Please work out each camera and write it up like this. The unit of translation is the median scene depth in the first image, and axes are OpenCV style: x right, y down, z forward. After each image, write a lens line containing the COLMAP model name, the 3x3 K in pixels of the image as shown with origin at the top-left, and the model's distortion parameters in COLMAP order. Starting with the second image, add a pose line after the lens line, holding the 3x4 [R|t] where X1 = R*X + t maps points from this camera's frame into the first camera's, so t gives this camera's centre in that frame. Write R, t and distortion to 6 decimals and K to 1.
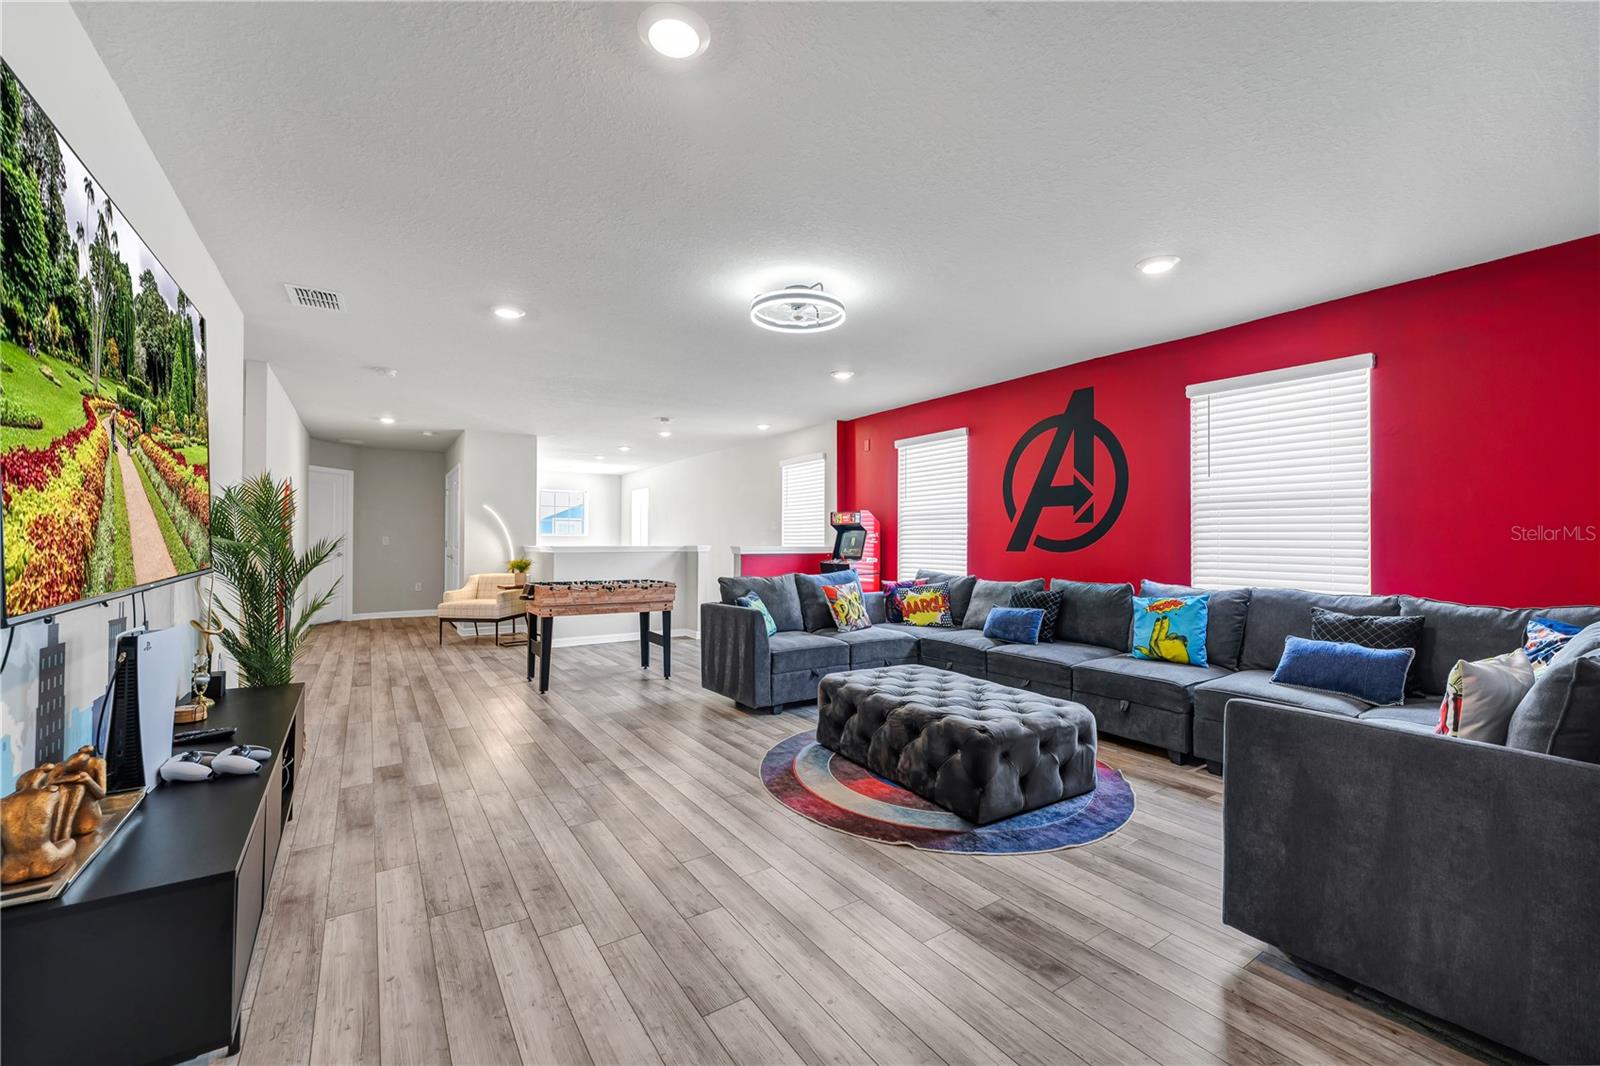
lens RADIAL K [[651.5, 0, 799.8], [0, 651.5, 538.5], [0, 0, 1]] dist [-0.000523, -0.000786]
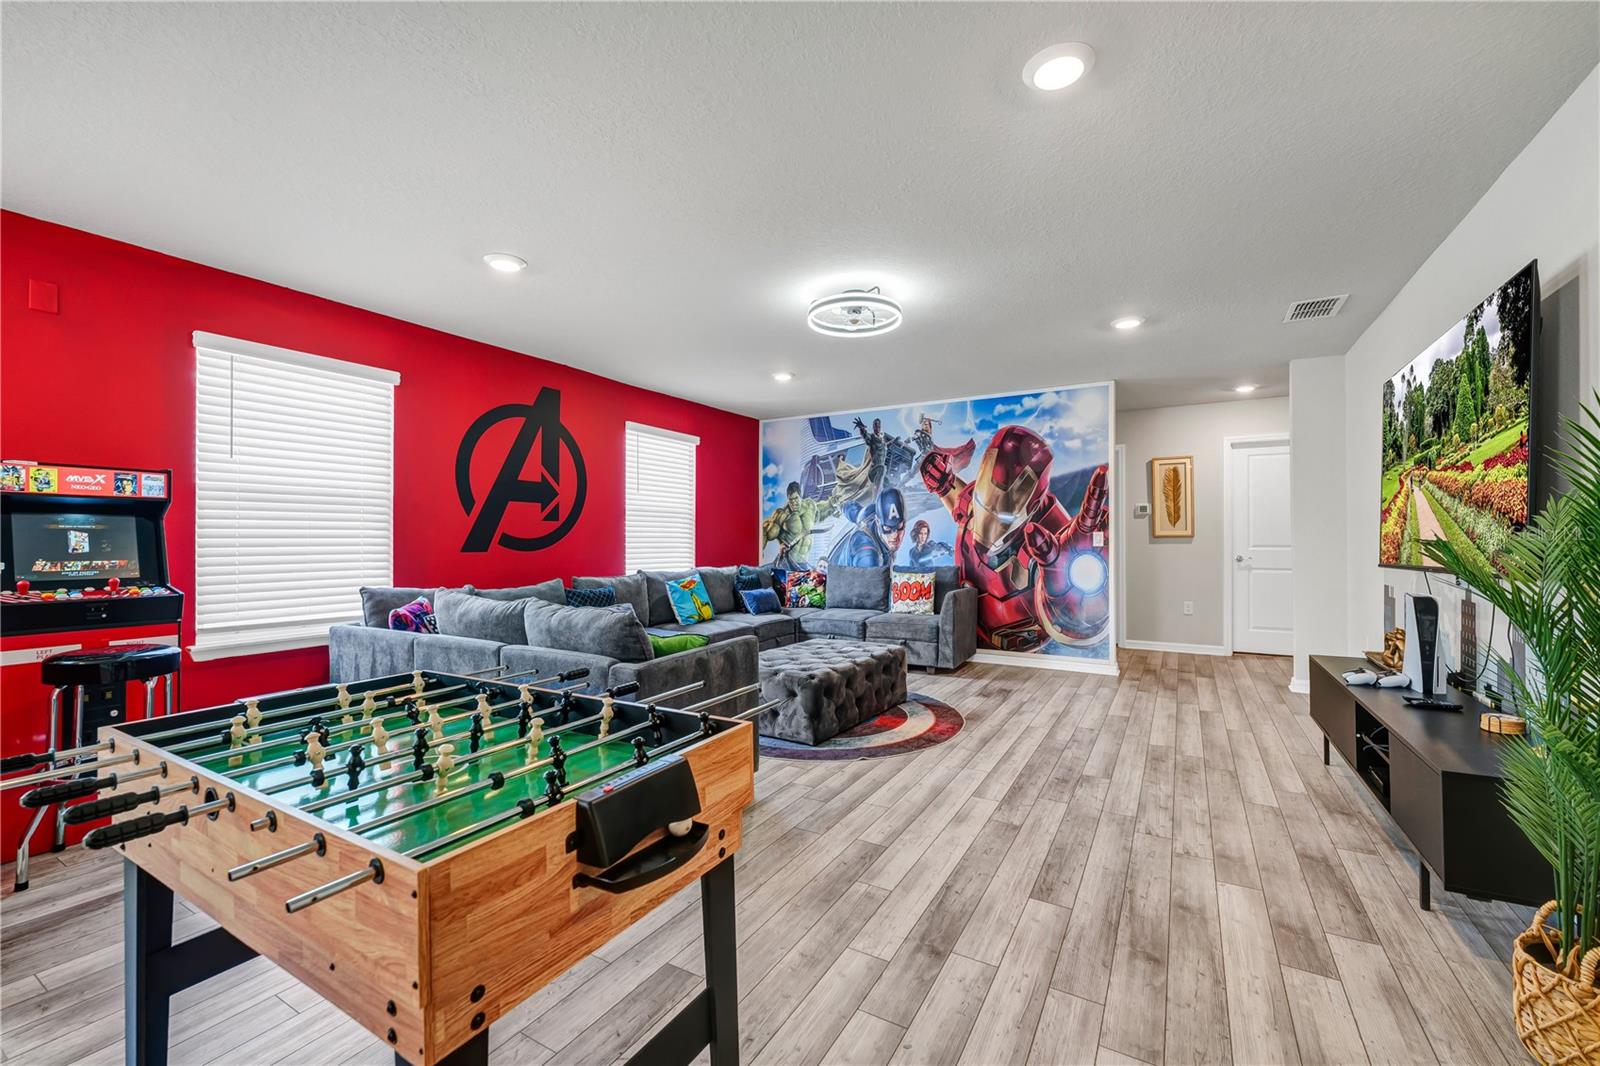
lens RADIAL K [[651.5, 0, 800.9], [0, 651.5, 532.2], [0, 0, 1]] dist [-0.000523, -0.000786]
pose [[-0.437713, 0.010861, 0.899049, -0.919921], [0.000223, 0.999928, -0.011971, 0.007636], [-0.899115, -0.005040, -0.437684, 1.583491]]
